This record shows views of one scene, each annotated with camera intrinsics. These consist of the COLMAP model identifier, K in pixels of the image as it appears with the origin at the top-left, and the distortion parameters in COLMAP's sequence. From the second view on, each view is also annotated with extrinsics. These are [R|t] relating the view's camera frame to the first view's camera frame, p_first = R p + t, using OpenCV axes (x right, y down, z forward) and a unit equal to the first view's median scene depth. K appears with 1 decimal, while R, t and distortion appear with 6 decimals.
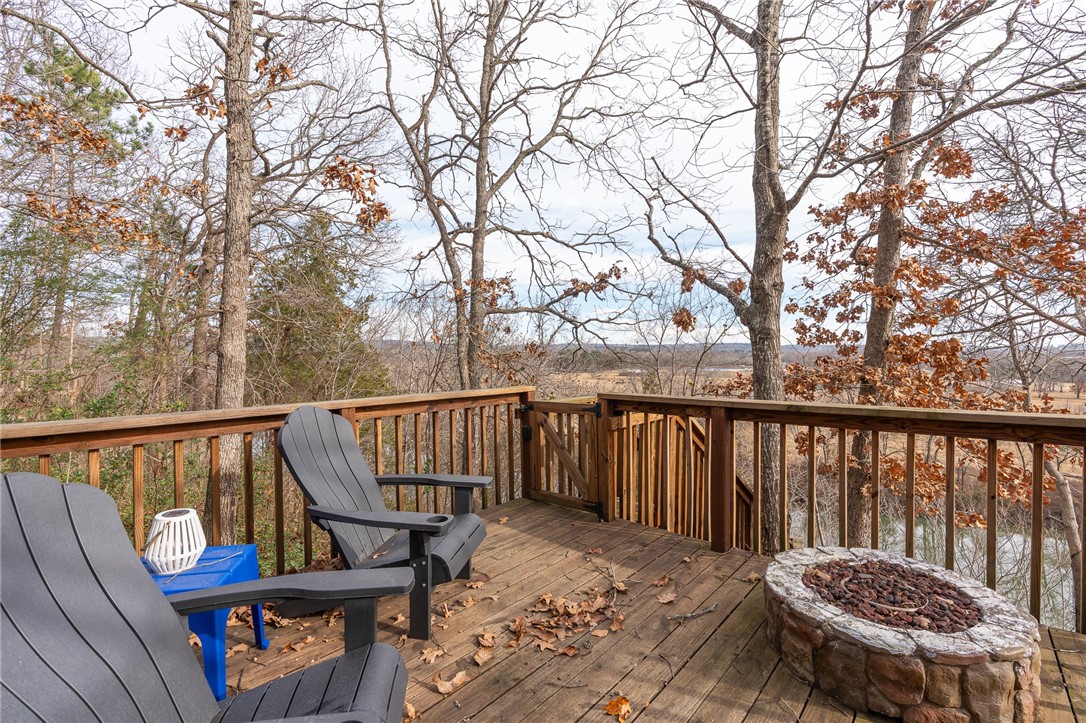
lens RADIAL K [[488.5, 0, 543.0], [0, 488.5, 361.5], [0, 0, 1]] dist [-0.000160, 0.000014]
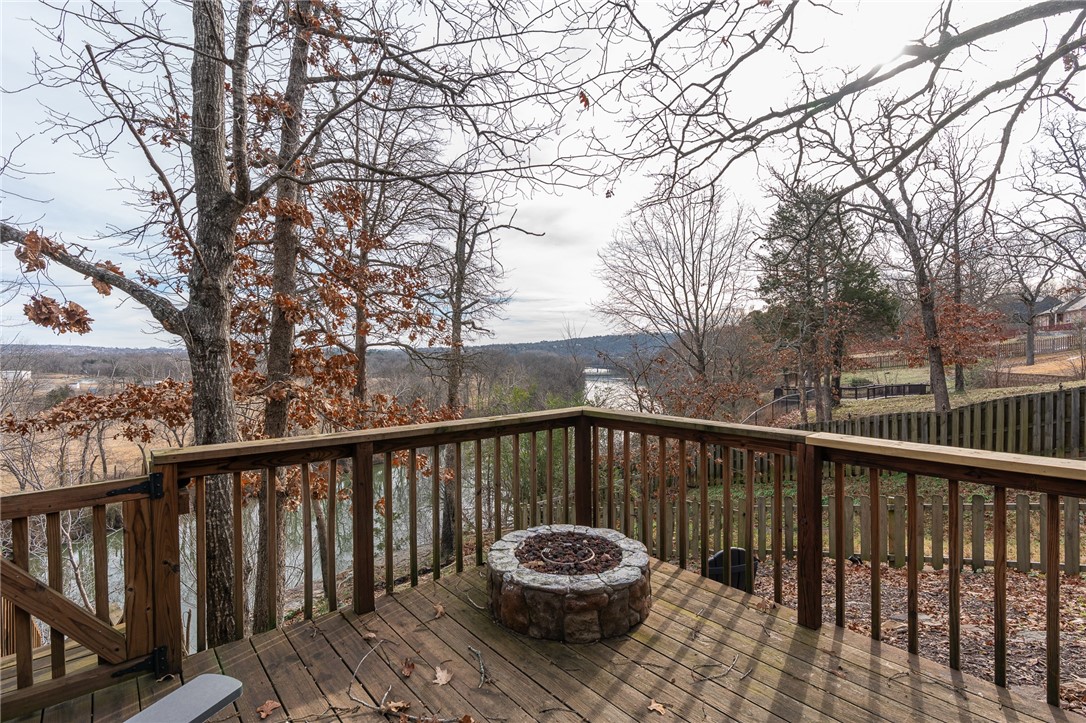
lens RADIAL K [[524.7, 0, 543.0], [0, 524.7, 361.5], [0, 0, 1]] dist [-0.013278, 0.000034]
pose [[0.158246, -0.014103, 0.987299, -0.302856], [0.022842, 0.999683, 0.010619, -0.029617], [-0.987135, 0.020871, 0.158518, 0.348445]]
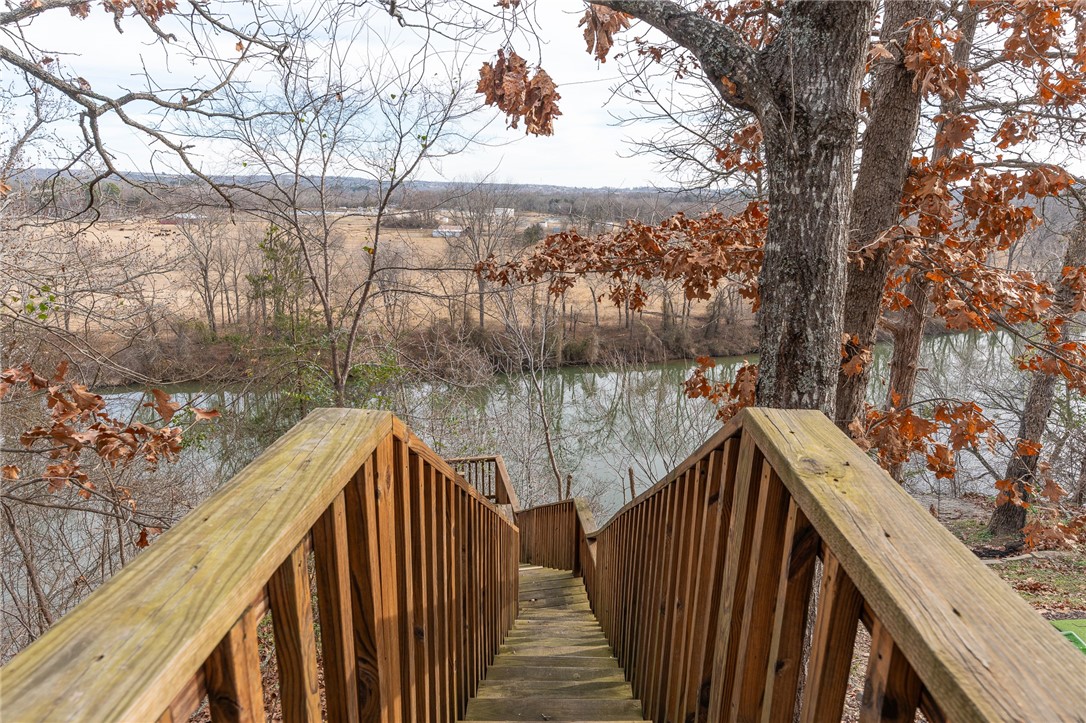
lens RADIAL K [[643.1, 0, 545.5], [0, 643.1, 390.3], [0, 0, 1]] dist [0.002401, 0.001033]
pose [[0.778188, -0.170180, 0.604535, 0.006235], [-0.004570, 0.961027, 0.276417, -0.008416], [-0.628015, -0.217867, 0.747082, 0.768868]]
